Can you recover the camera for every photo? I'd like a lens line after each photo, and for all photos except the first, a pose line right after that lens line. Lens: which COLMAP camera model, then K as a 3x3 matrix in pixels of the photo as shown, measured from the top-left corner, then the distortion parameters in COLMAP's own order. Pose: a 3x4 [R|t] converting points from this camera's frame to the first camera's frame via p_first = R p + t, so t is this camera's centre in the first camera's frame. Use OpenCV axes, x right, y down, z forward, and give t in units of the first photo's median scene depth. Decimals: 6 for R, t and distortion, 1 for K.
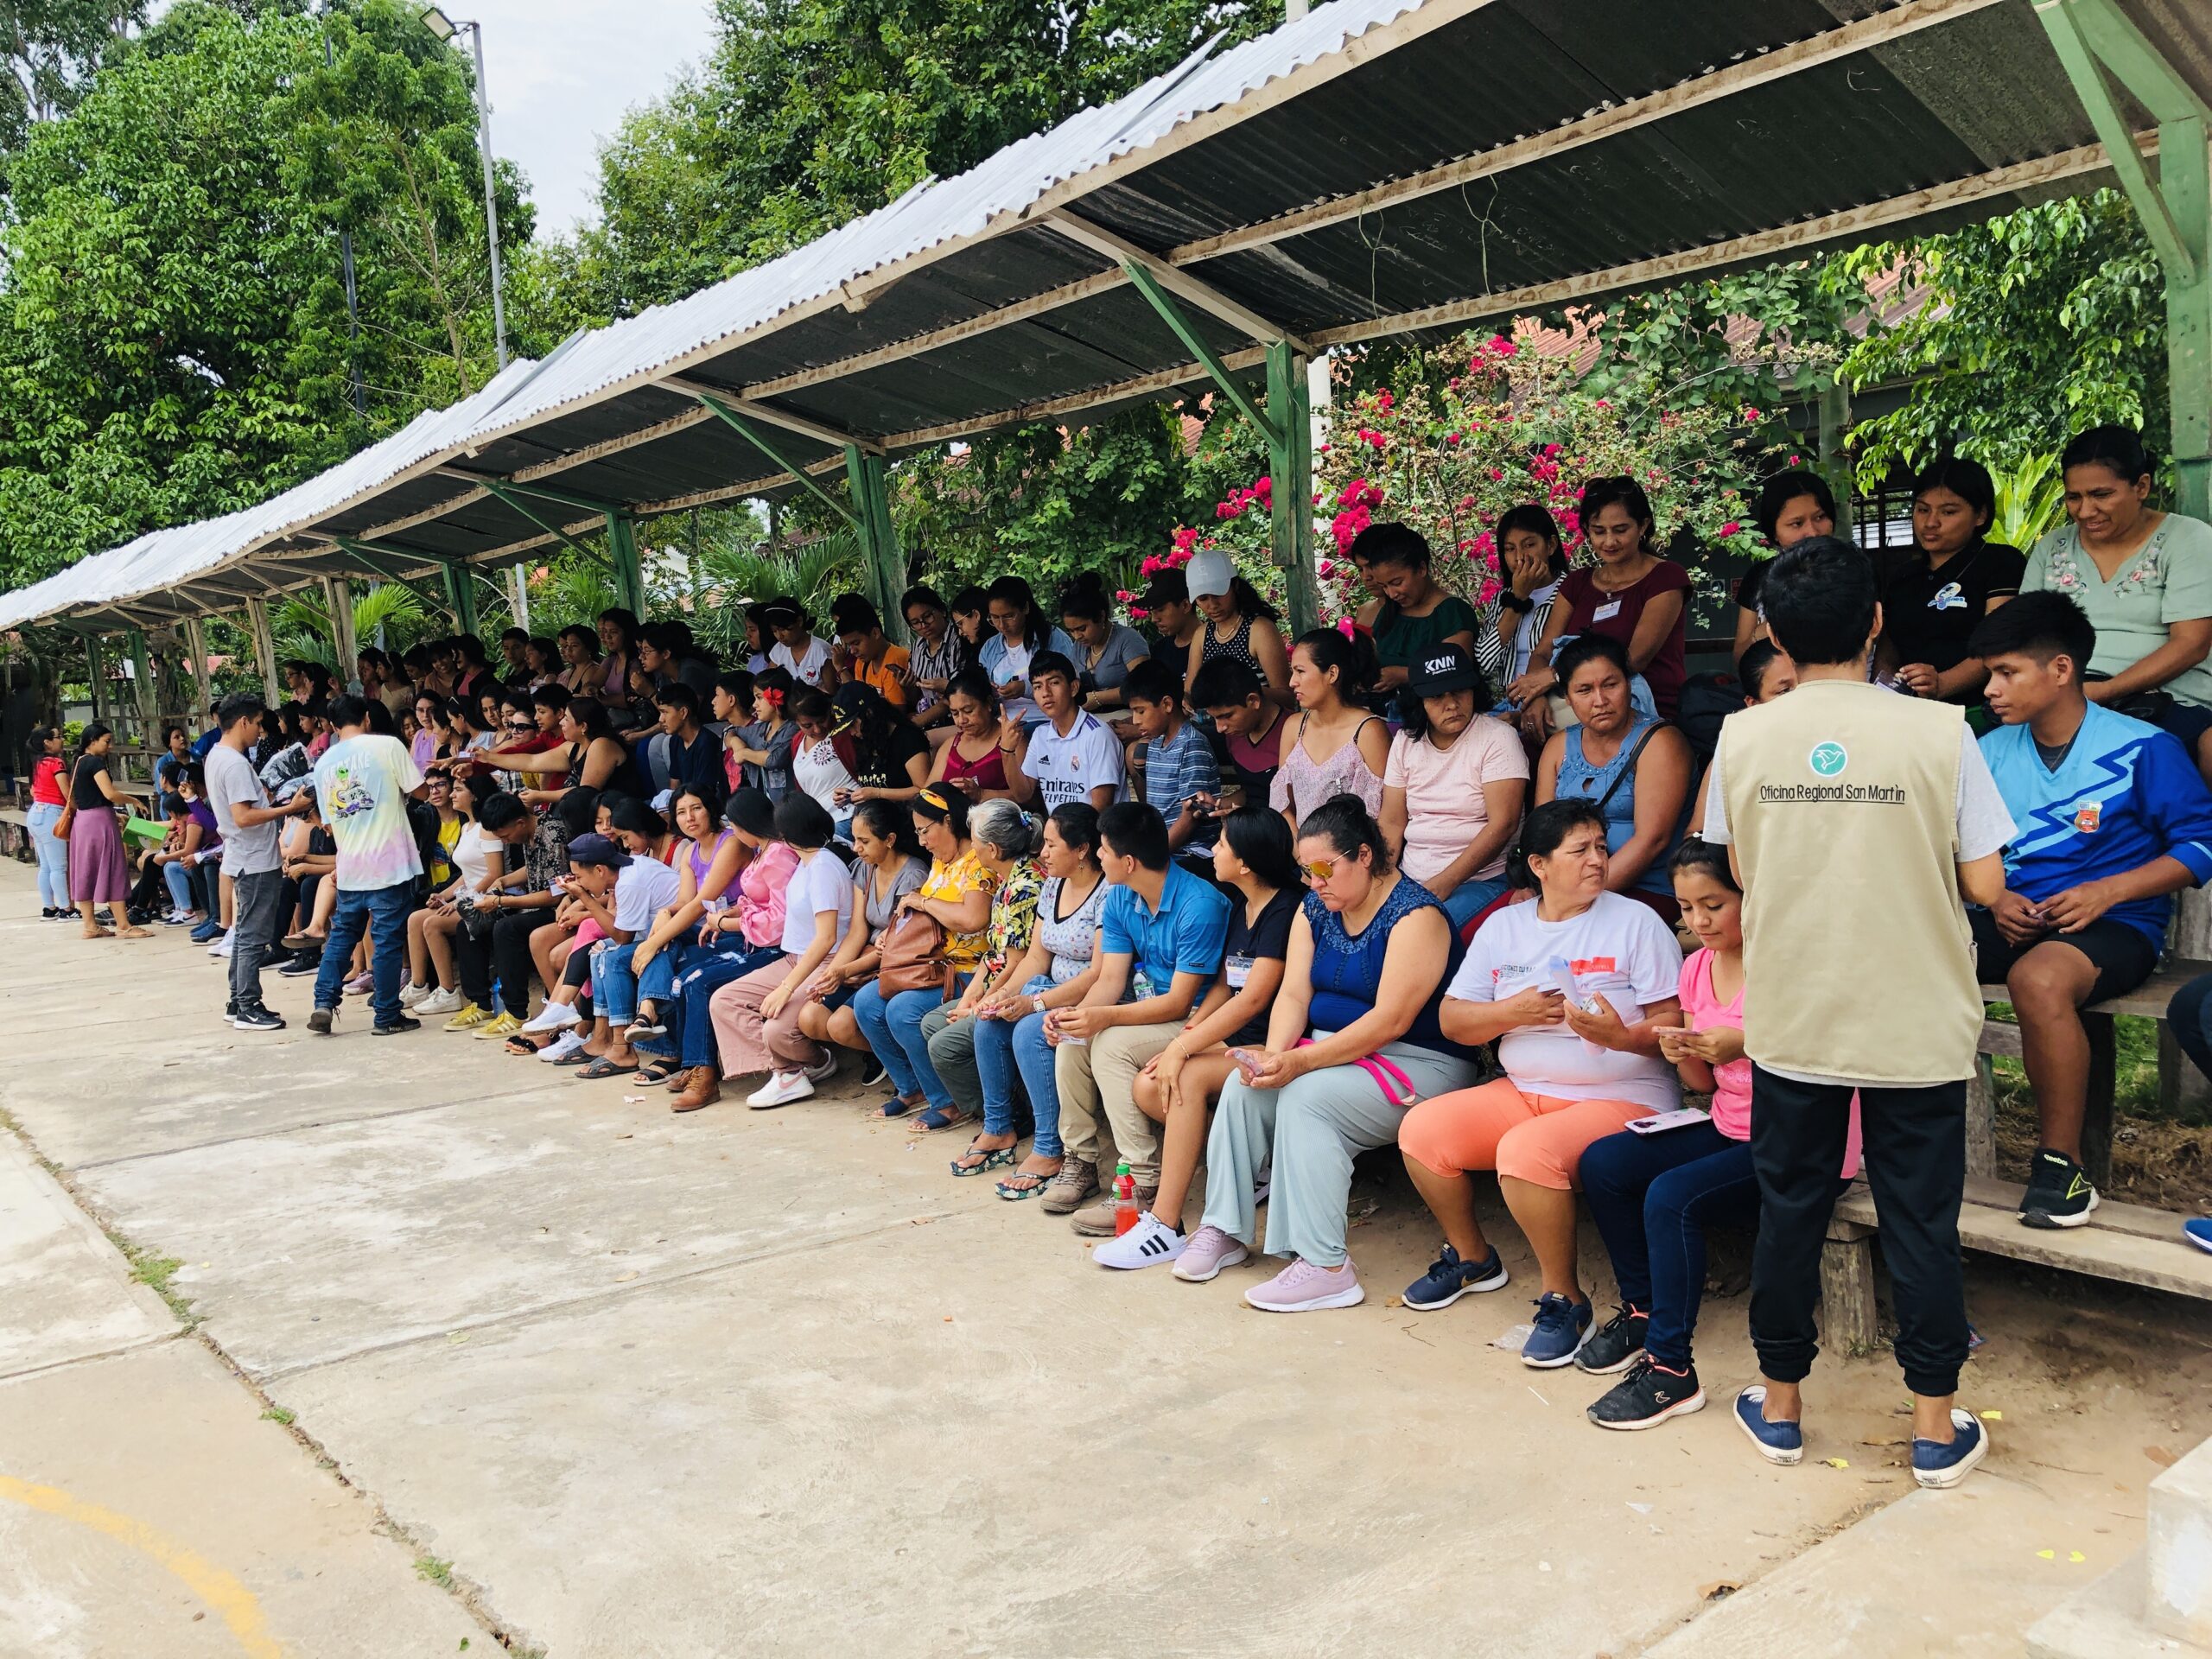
lens RADIAL K [[1786.3, 0, 1118.8], [0, 1786.3, 830.9], [0, 0, 1]] dist [0.024593, -0.039496]
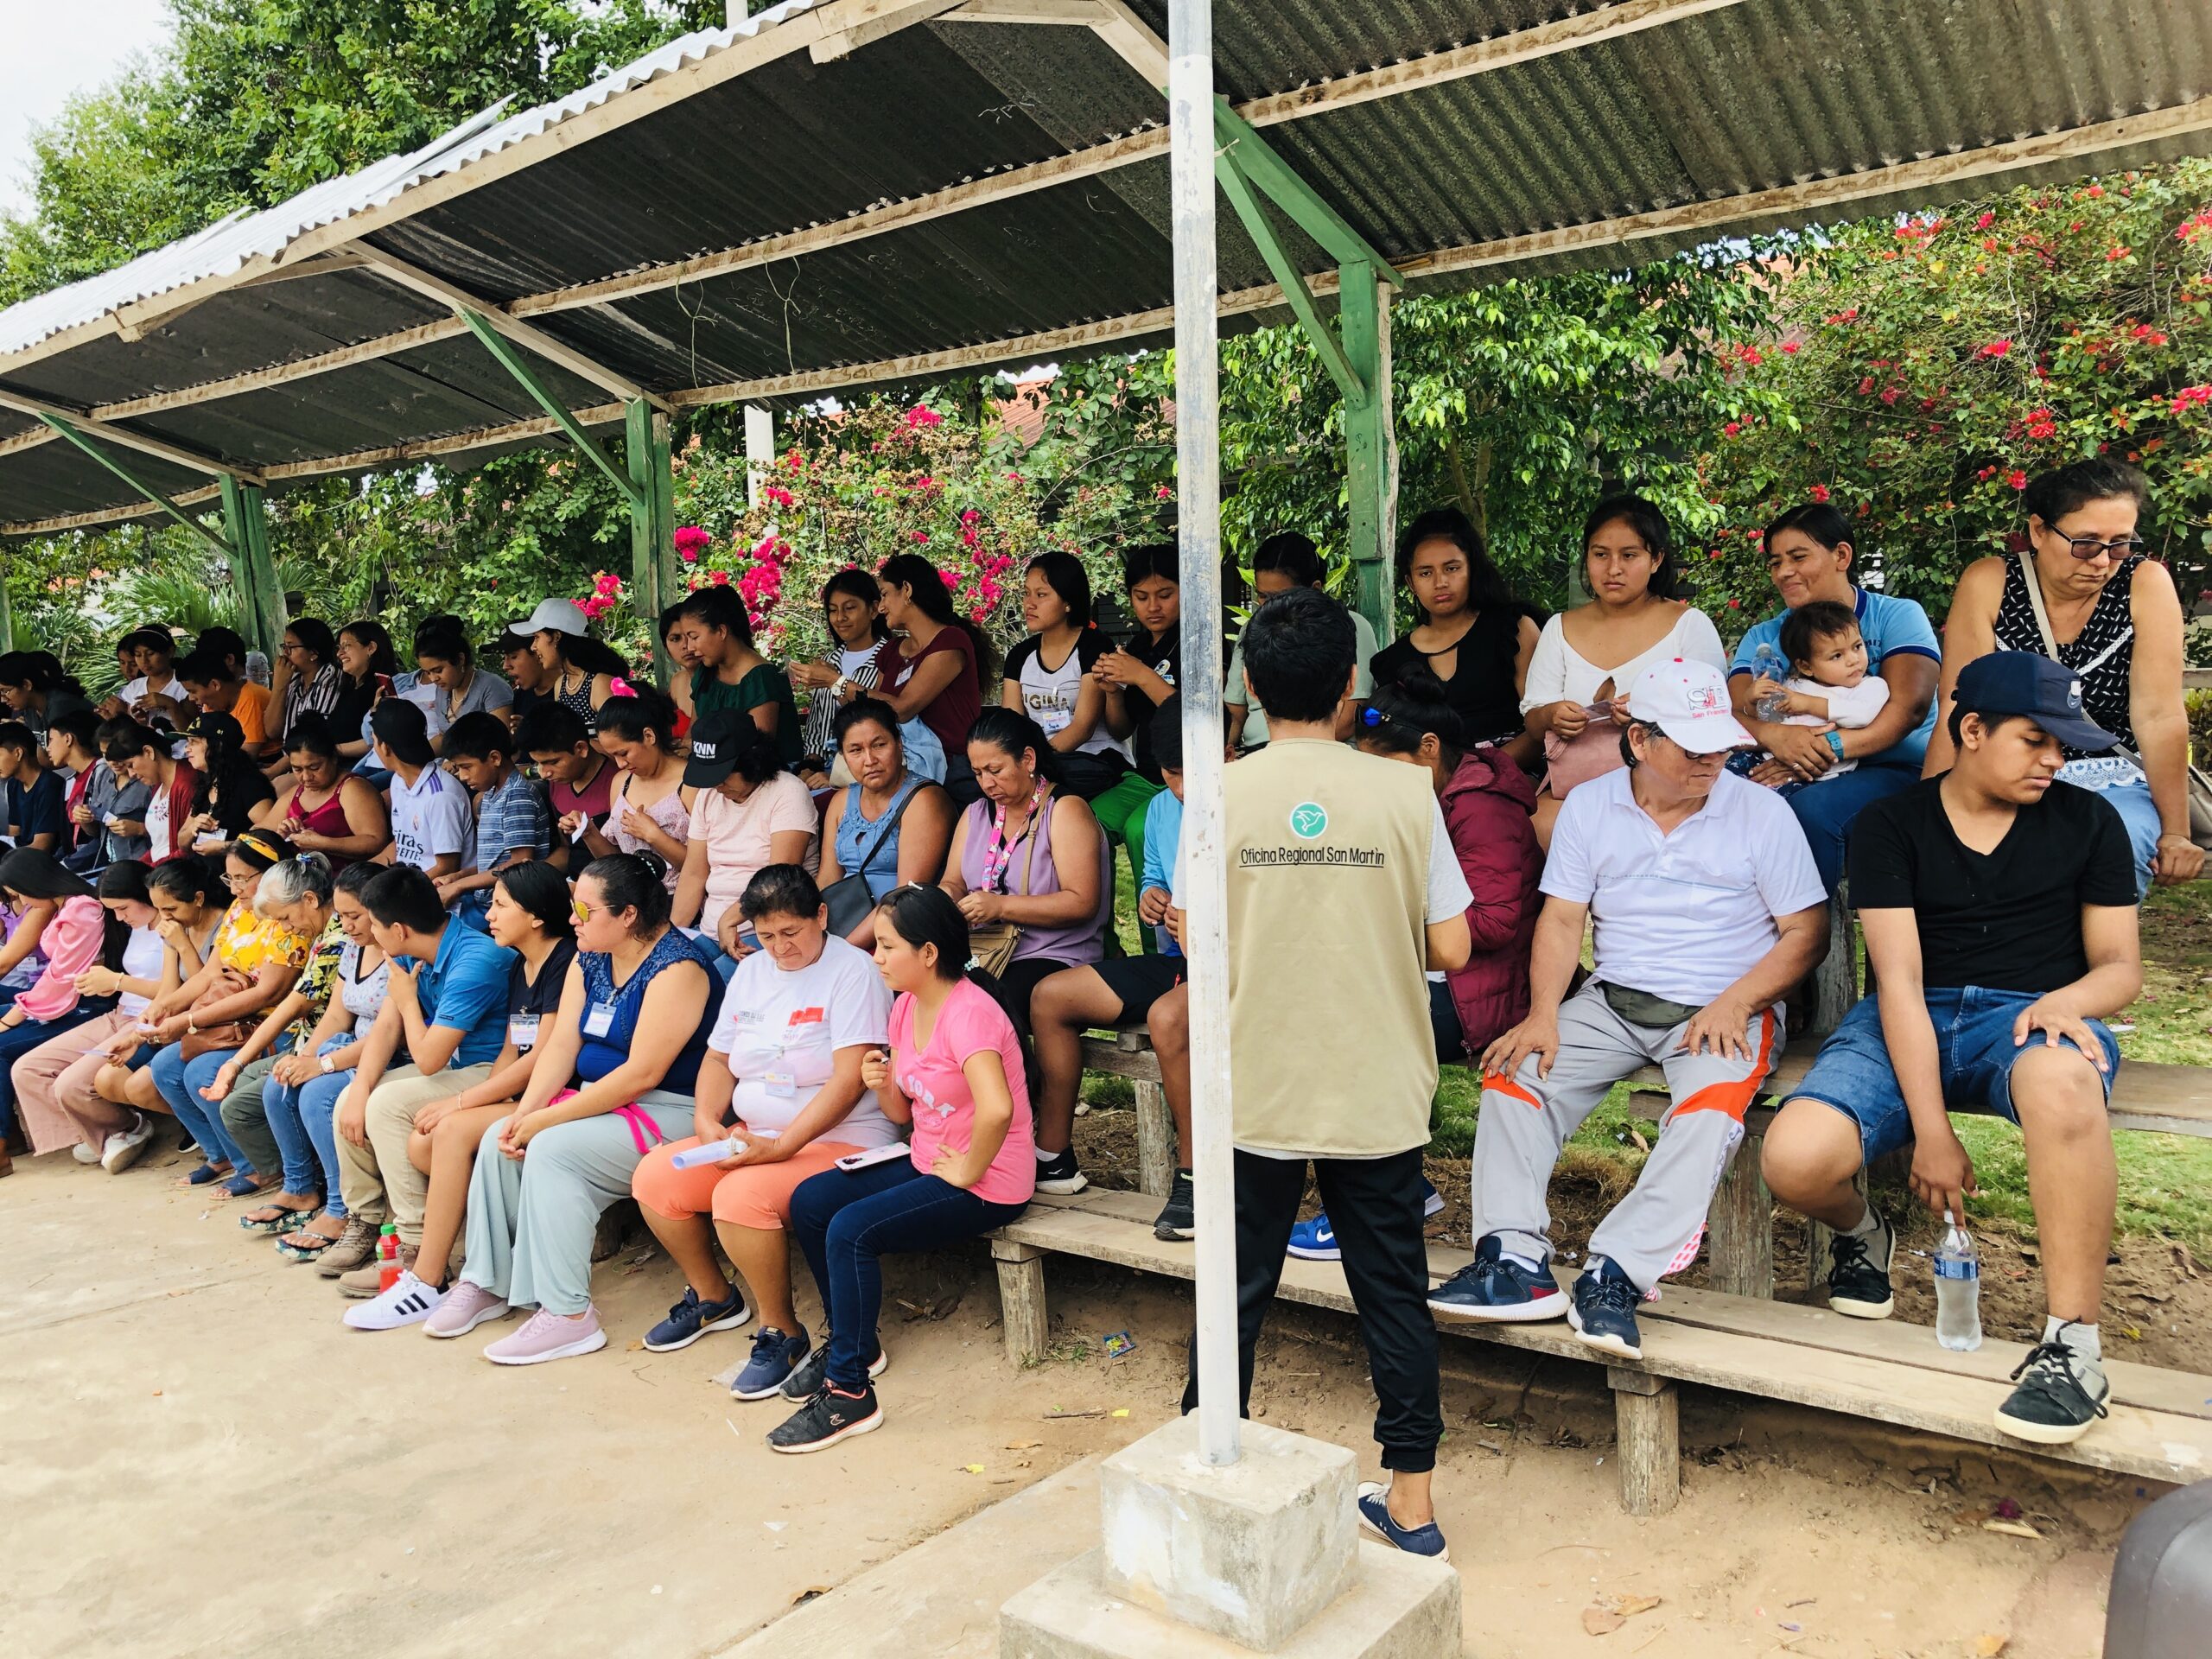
lens RADIAL K [[1786.3, 0, 1104.8], [0, 1786.3, 829.7], [0, 0, 1]] dist [0.024593, -0.039496]
pose [[0.971016, 0.006426, 0.238930, 0.140217], [-0.000061, 0.999645, -0.026638, -0.003397], [-0.239016, 0.025851, 0.970671, -0.053710]]
